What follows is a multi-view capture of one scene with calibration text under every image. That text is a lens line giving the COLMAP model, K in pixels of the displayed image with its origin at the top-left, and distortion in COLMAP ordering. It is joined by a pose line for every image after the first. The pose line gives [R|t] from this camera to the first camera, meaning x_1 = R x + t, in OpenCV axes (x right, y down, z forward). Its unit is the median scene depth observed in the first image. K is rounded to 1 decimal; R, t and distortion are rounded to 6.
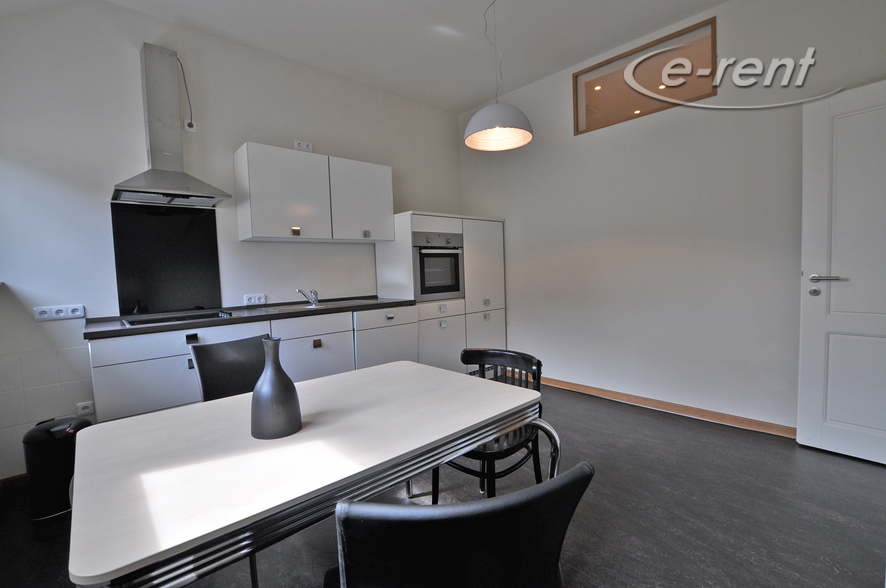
lens RADIAL K [[391.0, 0, 443.0], [0, 391.0, 294.0], [0, 0, 1]] dist [-0.032303, 0.005301]
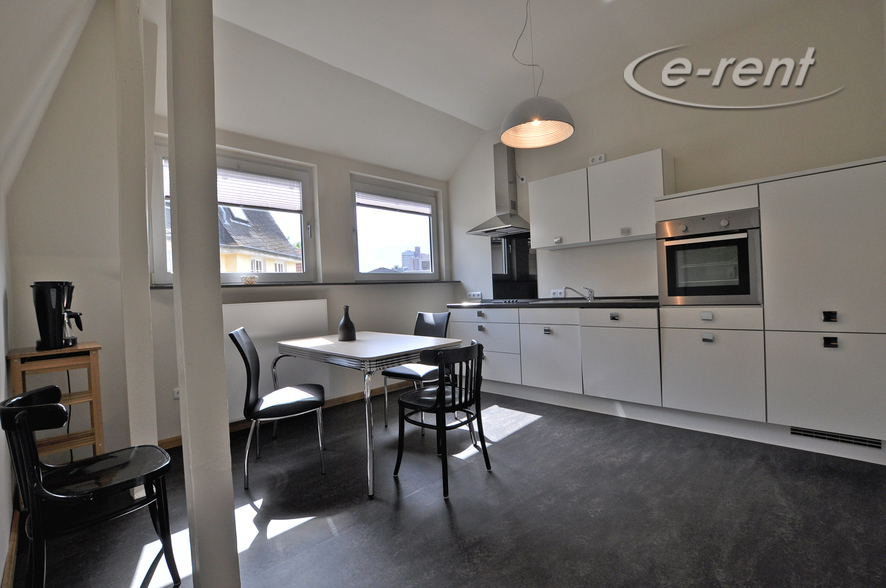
lens RADIAL K [[391.0, 0, 443.0], [0, 391.0, 294.0], [0, 0, 1]] dist [-0.032303, 0.005301]
pose [[0.052467, 0.039616, -0.997837, 0.716877], [-0.017574, 0.999095, 0.038742, -0.026560], [0.998468, 0.015503, 0.053116, 0.476409]]
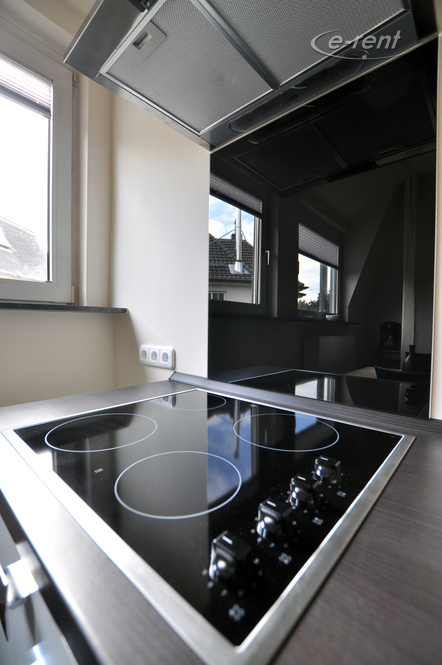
lens RADIAL K [[295.7, 0, 221.0], [0, 295.7, 332.5], [0, 0, 1]] dist [0.000133, 0.000113]
pose [[0.090189, 0.059971, -0.994117, -0.327129], [-0.074286, 0.995810, 0.053334, -0.018759], [0.993150, 0.069038, 0.094266, 0.702161]]
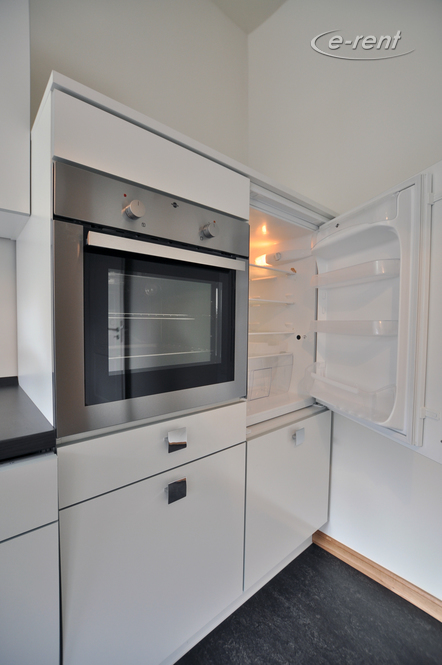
lens RADIAL K [[295.7, 0, 221.0], [0, 295.7, 332.5], [0, 0, 1]] dist [0.000133, 0.000113]
pose [[0.998882, 0.044684, -0.015457, 0.035438], [-0.044976, 0.998806, -0.019094, -0.047859], [0.014586, 0.019768, 0.999698, 0.787057]]
